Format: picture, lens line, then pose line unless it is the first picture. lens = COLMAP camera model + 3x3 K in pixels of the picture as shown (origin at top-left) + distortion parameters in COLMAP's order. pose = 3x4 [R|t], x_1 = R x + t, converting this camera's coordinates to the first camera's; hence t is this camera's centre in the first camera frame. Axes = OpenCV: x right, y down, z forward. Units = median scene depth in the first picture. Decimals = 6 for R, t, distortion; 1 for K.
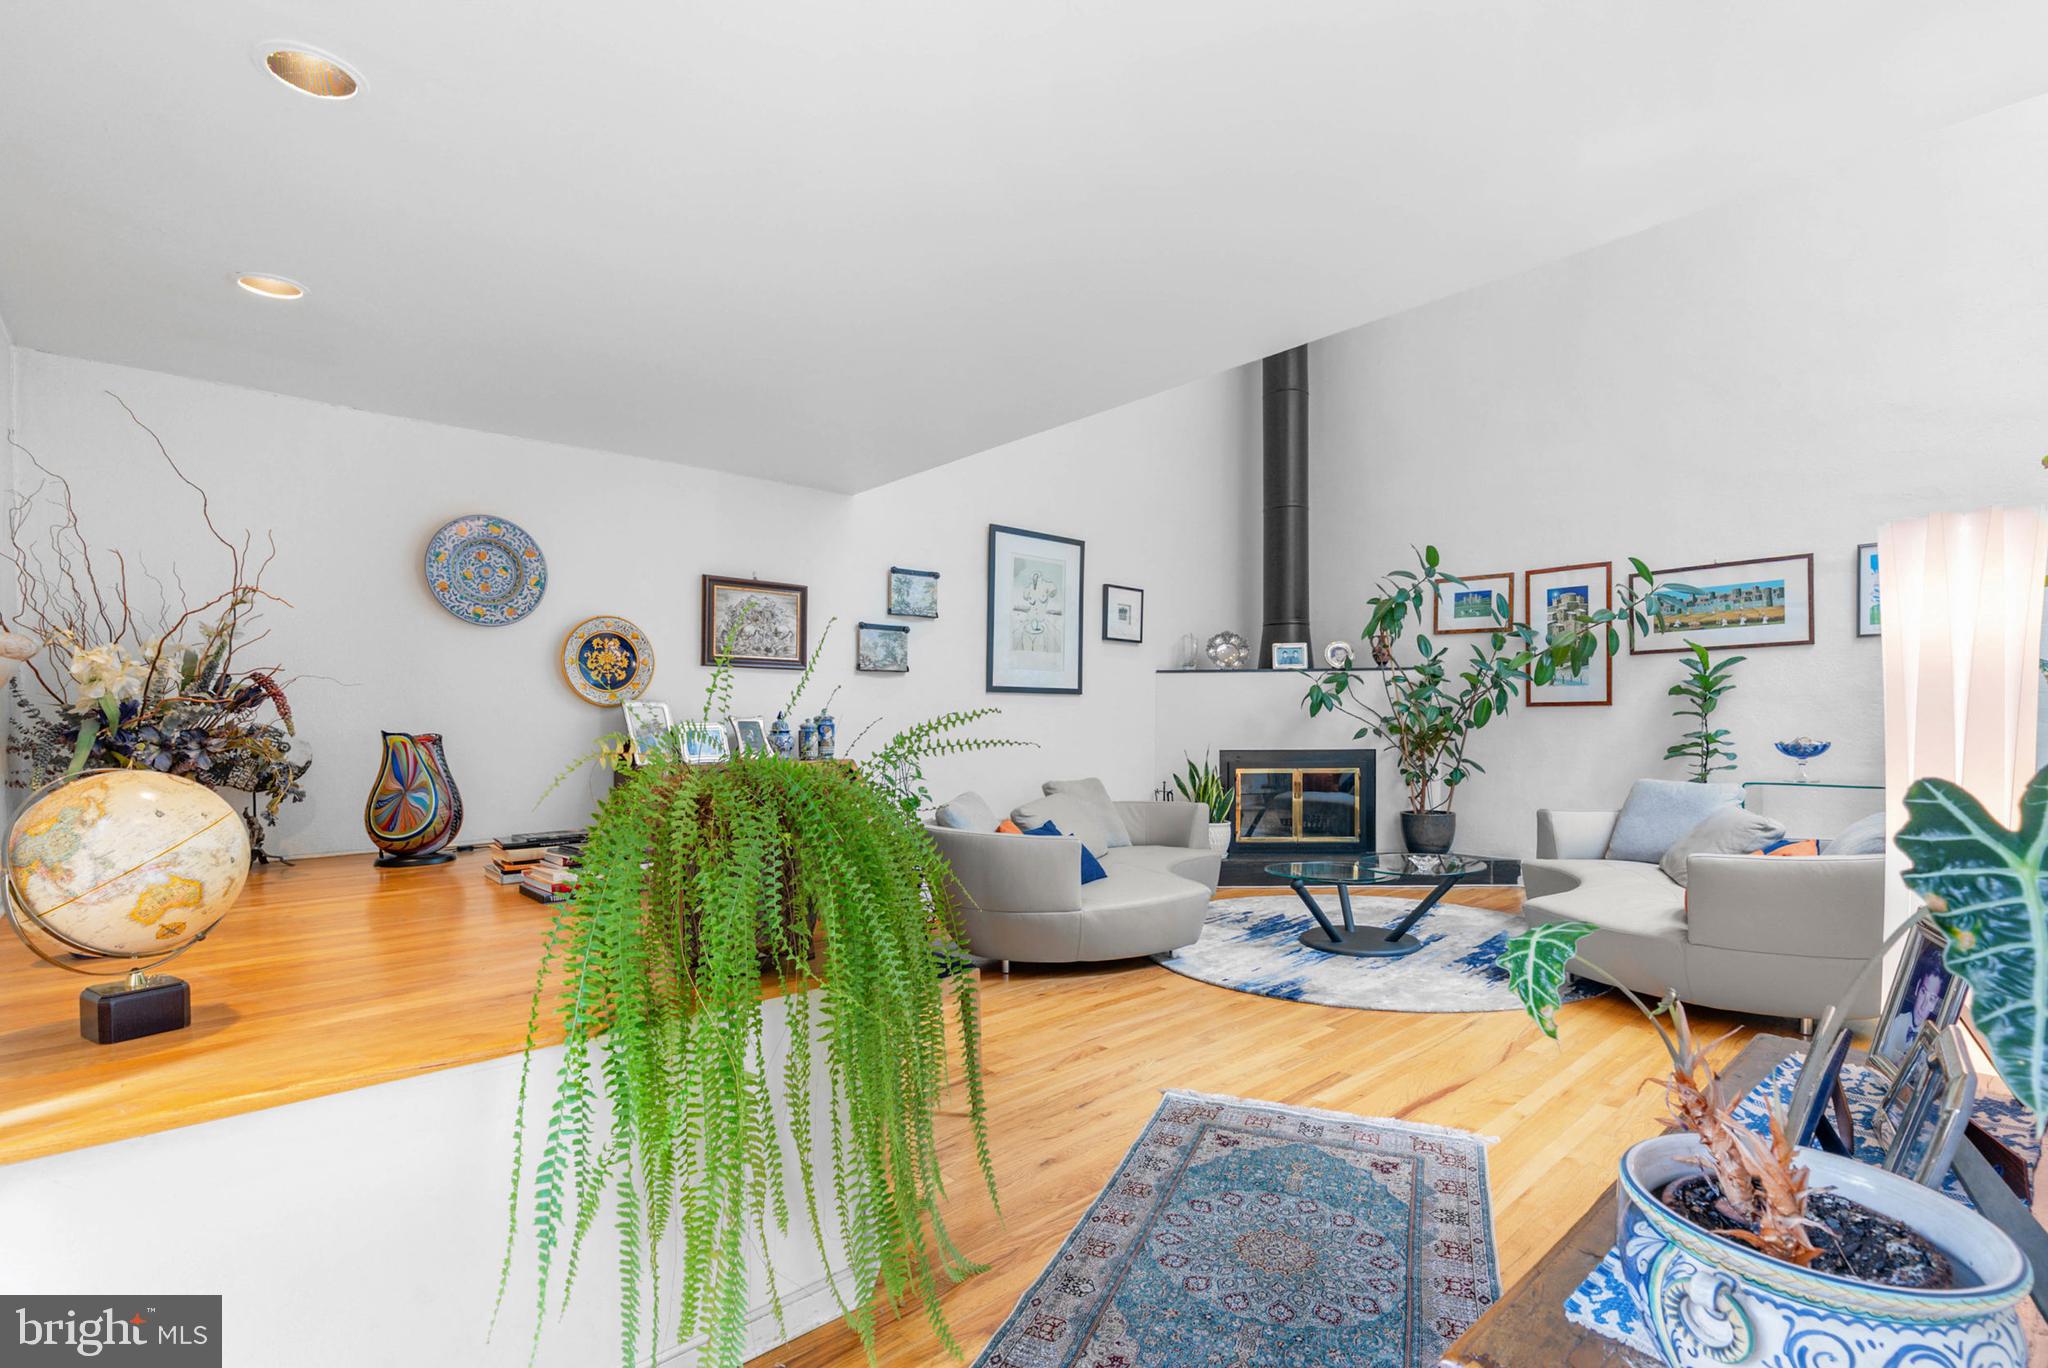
lens RADIAL K [[952.0, 0, 1029.1], [0, 952.0, 735.0], [0, 0, 1]] dist [-0.000660, 0.000202]
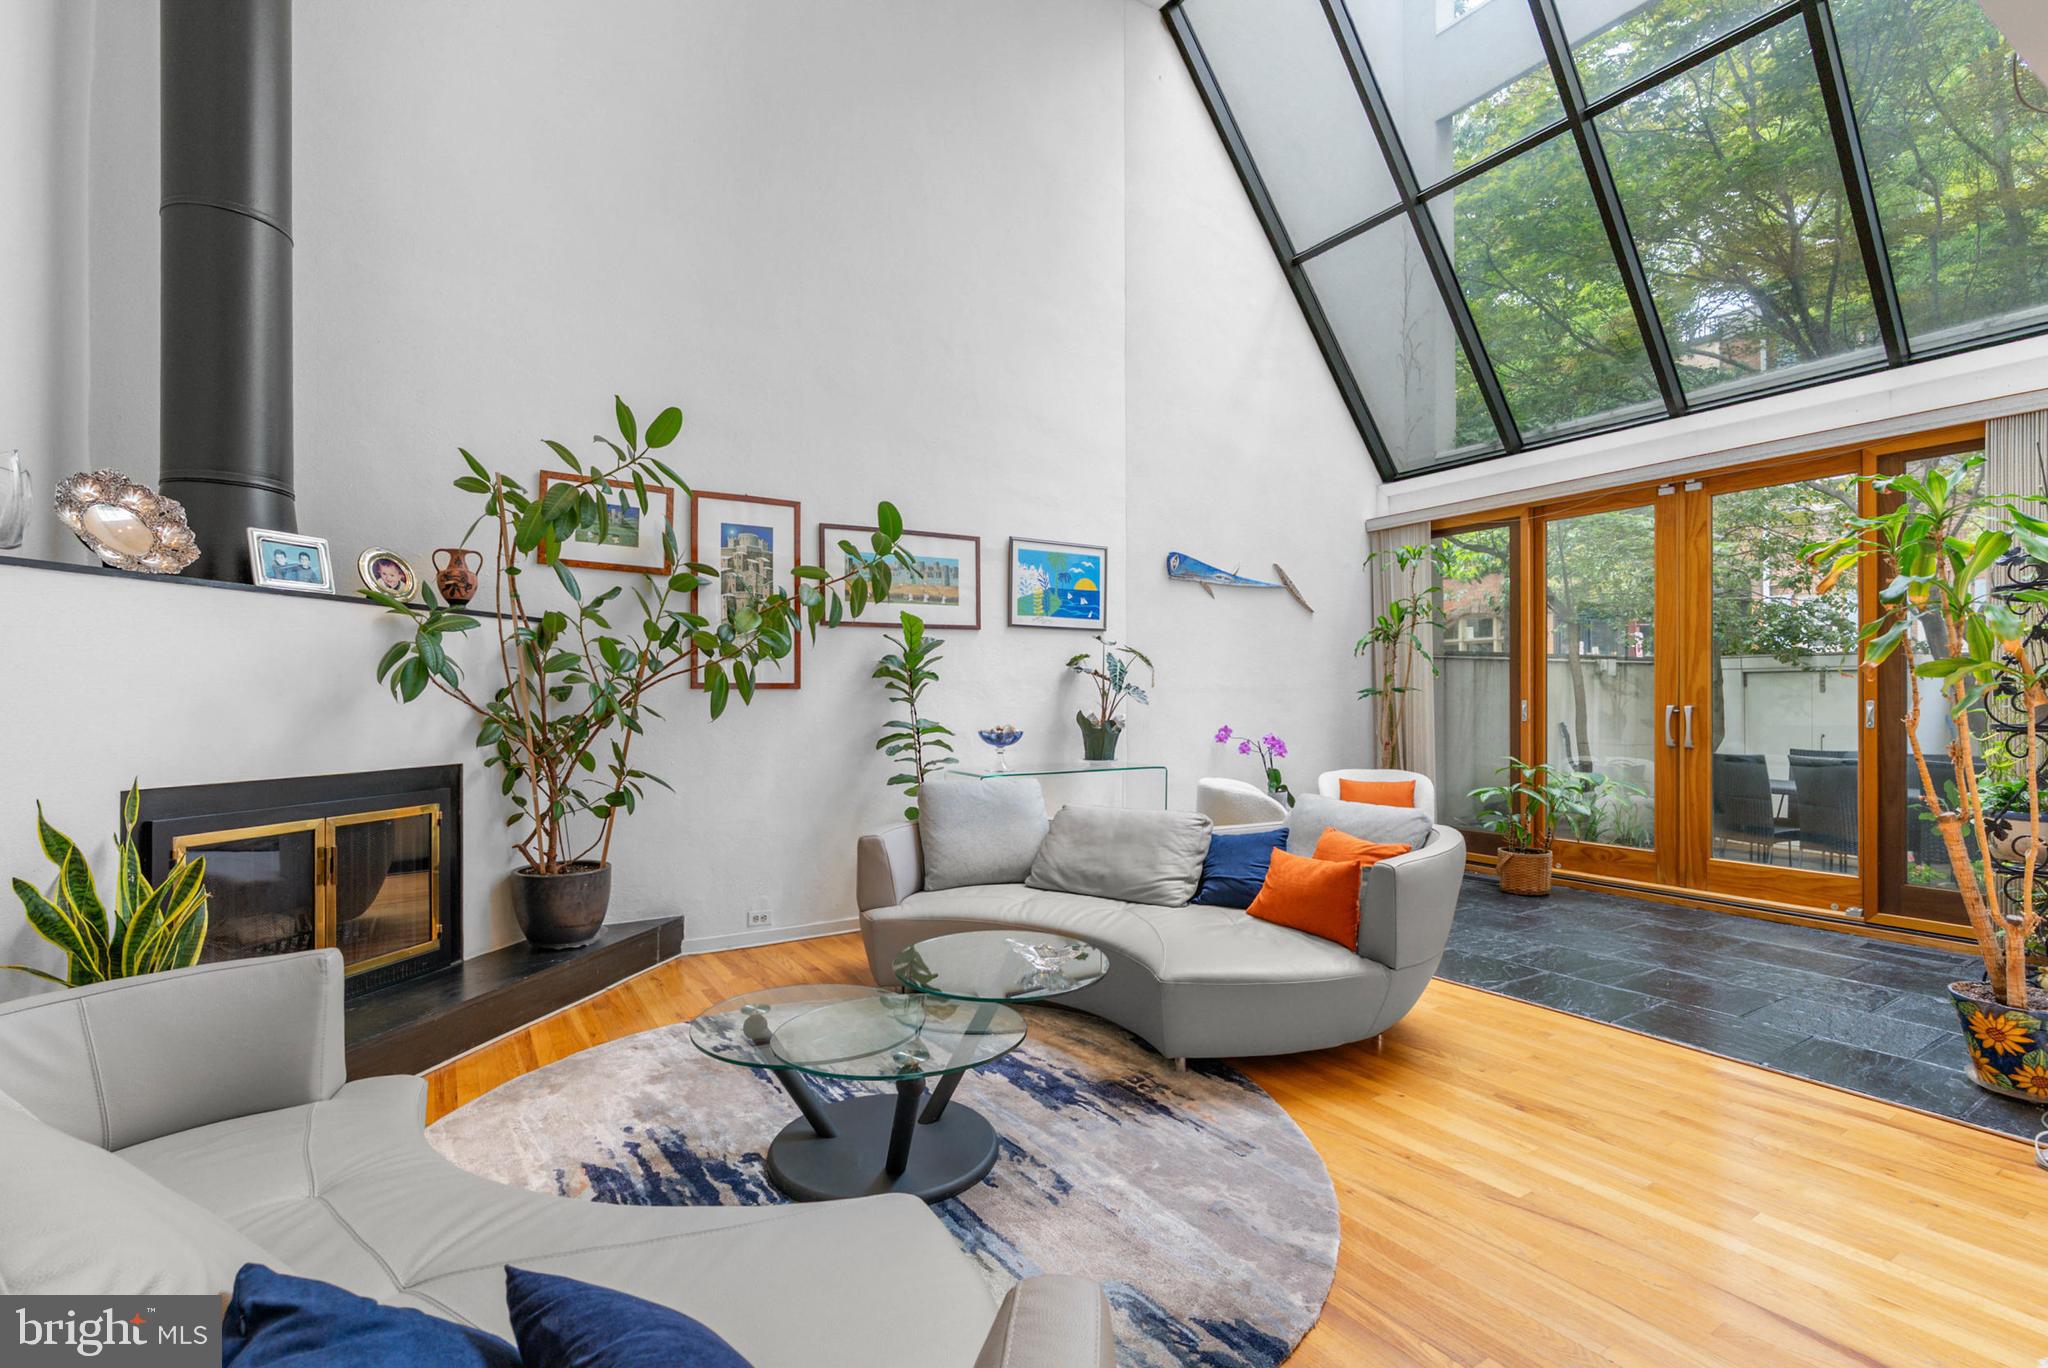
lens RADIAL K [[943.2, 0, 1029.0], [0, 943.2, 695.3], [0, 0, 1]] dist [-0.000556, -0.000174]
pose [[0.170537, 0.010990, 0.985290, -0.123110], [0.016757, 0.999761, -0.014052, -0.013001], [-0.985209, 0.018907, 0.170312, 0.769285]]
